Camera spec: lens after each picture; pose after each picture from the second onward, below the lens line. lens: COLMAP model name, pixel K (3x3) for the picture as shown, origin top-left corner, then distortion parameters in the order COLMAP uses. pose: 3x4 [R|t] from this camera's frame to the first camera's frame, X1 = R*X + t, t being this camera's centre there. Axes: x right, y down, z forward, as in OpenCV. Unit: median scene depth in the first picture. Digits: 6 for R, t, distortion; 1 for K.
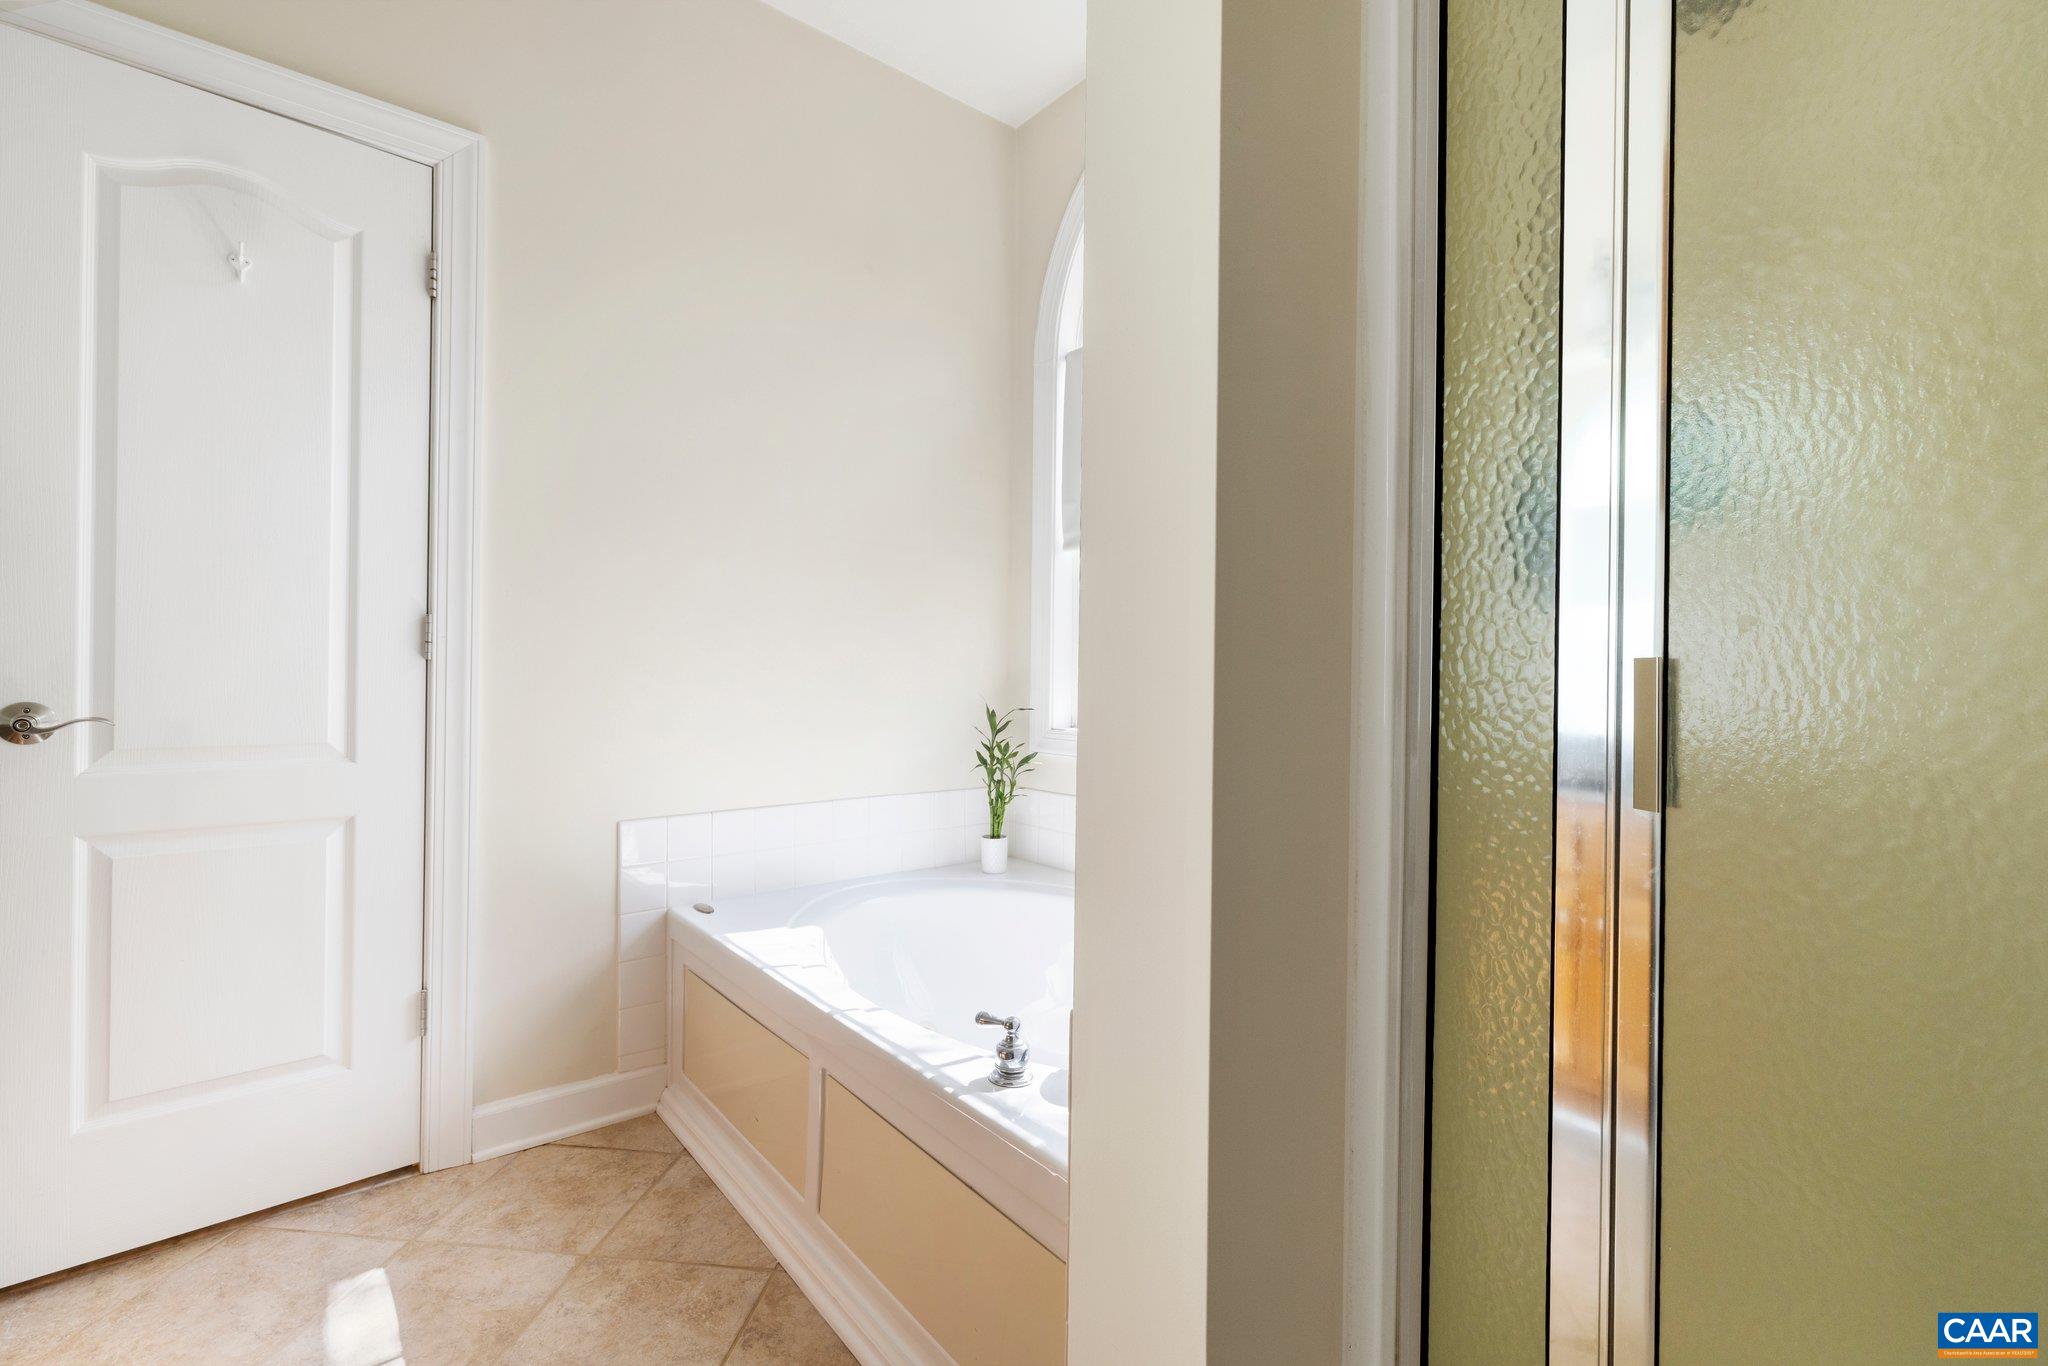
lens RADIAL K [[890.2, 0, 1024.0], [0, 890.2, 683.2], [0, 0, 1]] dist [-0.008927, 0.001673]
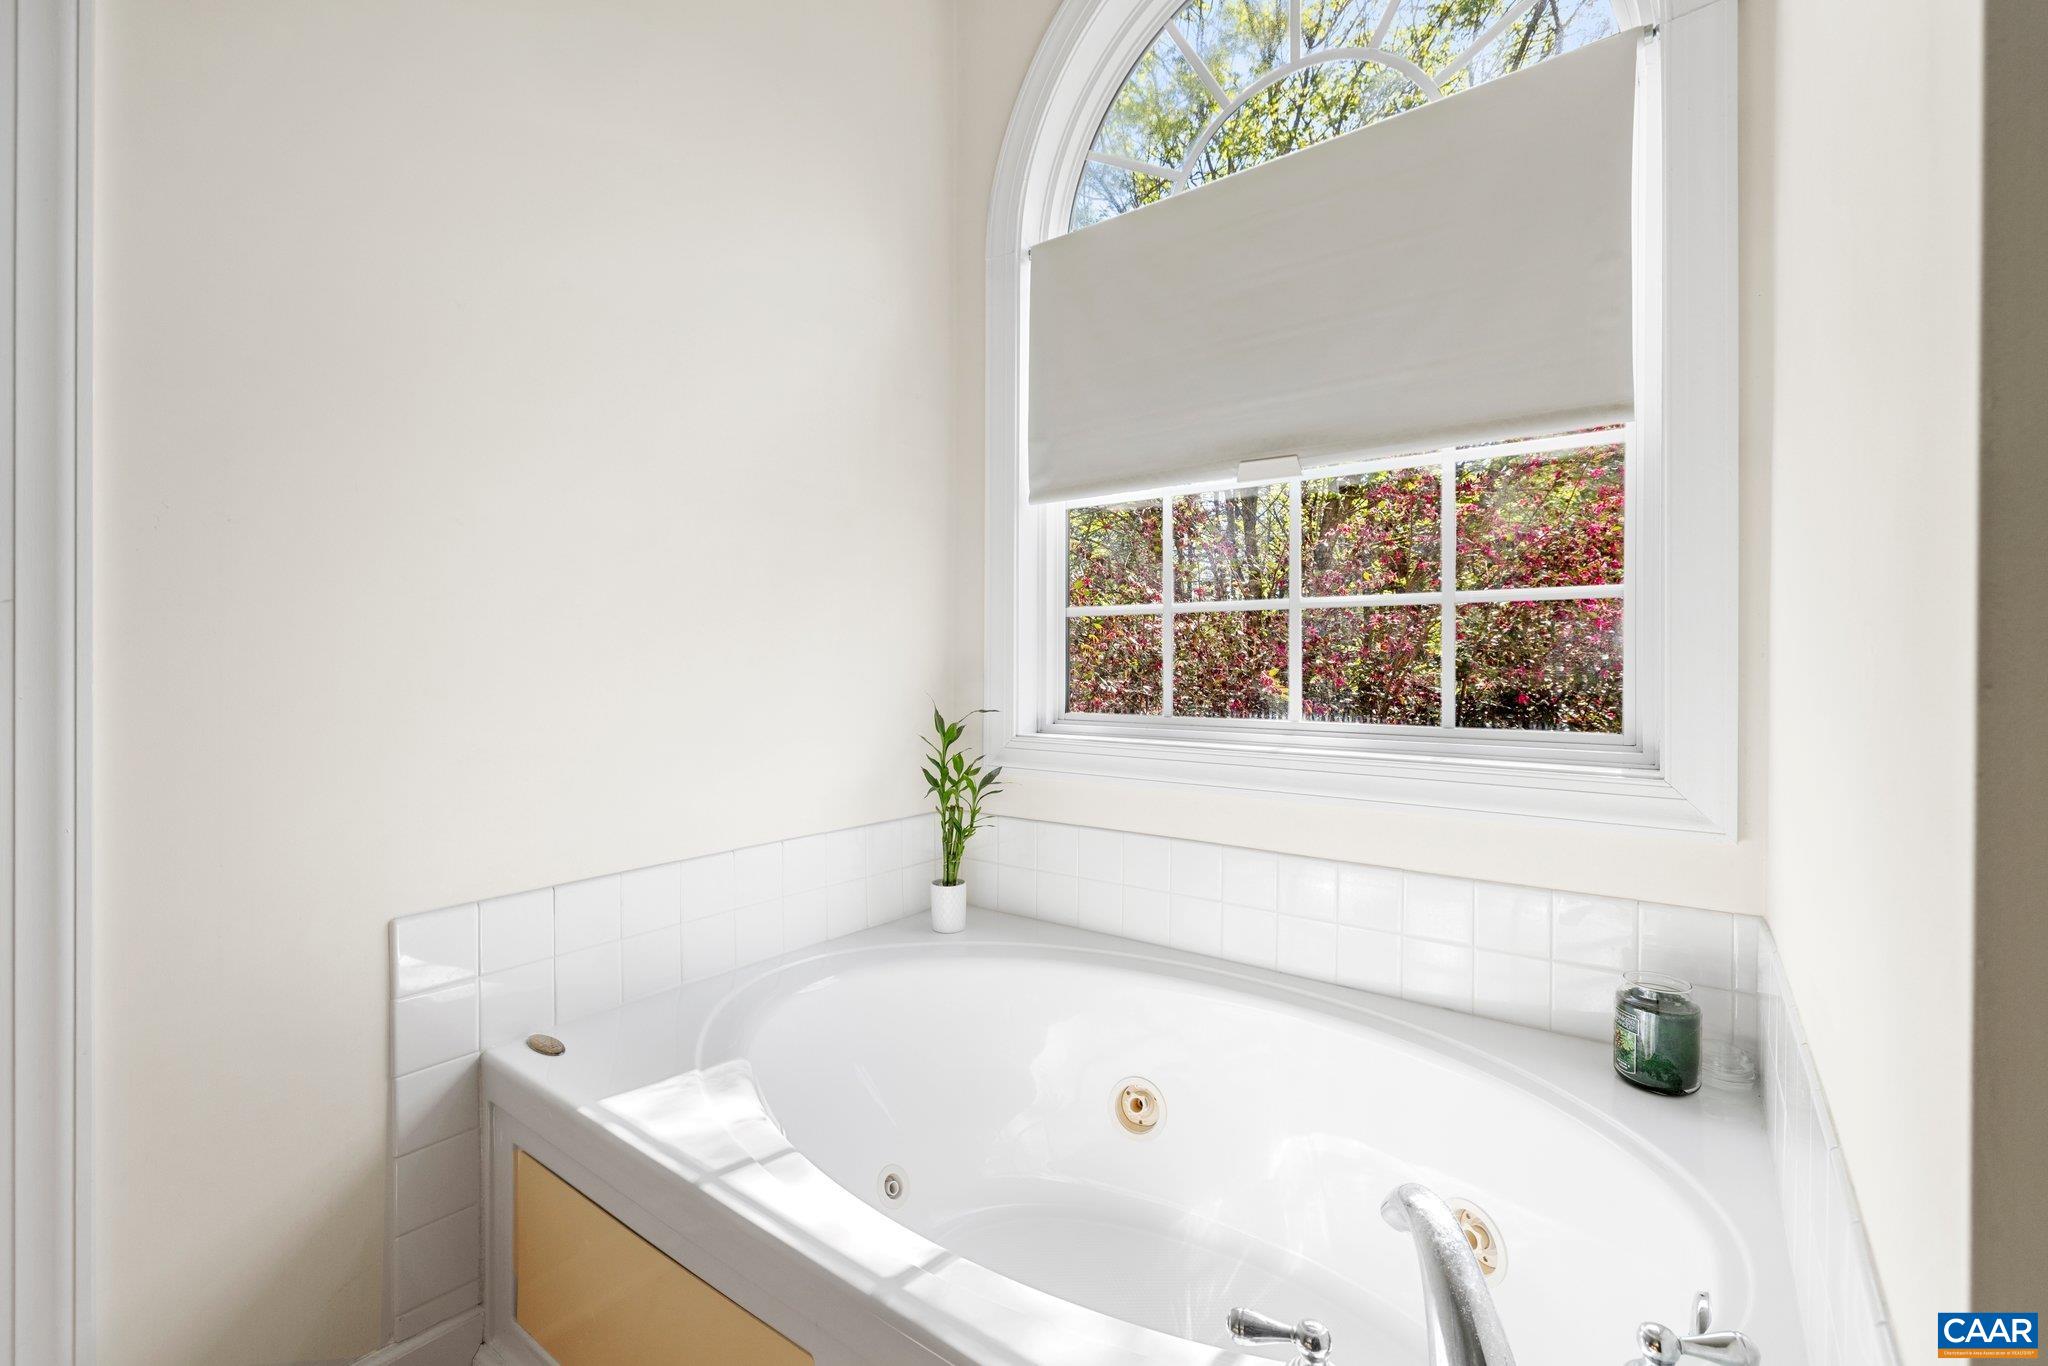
lens RADIAL K [[890.2, 0, 1024.4], [0, 890.2, 670.8], [0, 0, 1]] dist [-0.008927, 0.001673]
pose [[0.971010, -0.008149, 0.238901, -0.149264], [0.006810, 0.999956, 0.006432, -0.009610], [-0.238943, -0.004618, 0.971023, 0.260889]]
